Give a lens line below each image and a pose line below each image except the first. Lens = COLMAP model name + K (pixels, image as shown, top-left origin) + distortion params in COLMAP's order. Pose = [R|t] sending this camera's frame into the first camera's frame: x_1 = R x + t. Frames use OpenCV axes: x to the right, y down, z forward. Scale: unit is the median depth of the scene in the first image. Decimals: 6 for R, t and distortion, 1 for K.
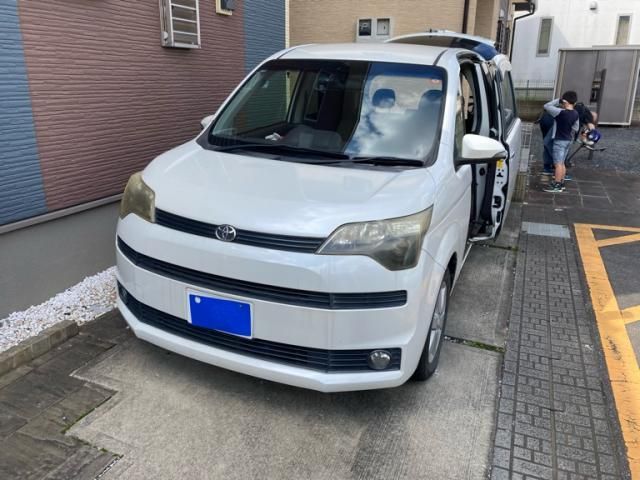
lens RADIAL K [[516.8, 0, 309.0], [0, 516.8, 238.8], [0, 0, 1]] dist [-0.004227, 0.003079]
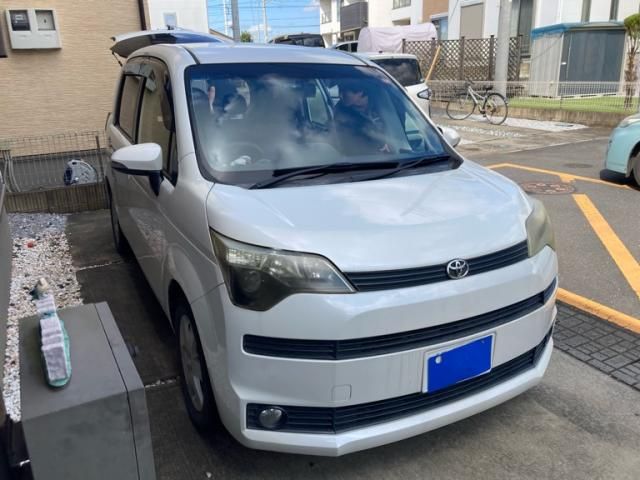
lens RADIAL K [[516.8, 0, 309.0], [0, 516.8, 238.8], [0, 0, 1]] dist [-0.004227, 0.003079]
pose [[0.644757, -0.271405, 0.714582, -0.861281], [0.265779, 0.956112, 0.123333, -0.215690], [-0.716694, 0.110401, 0.688594, 0.547937]]
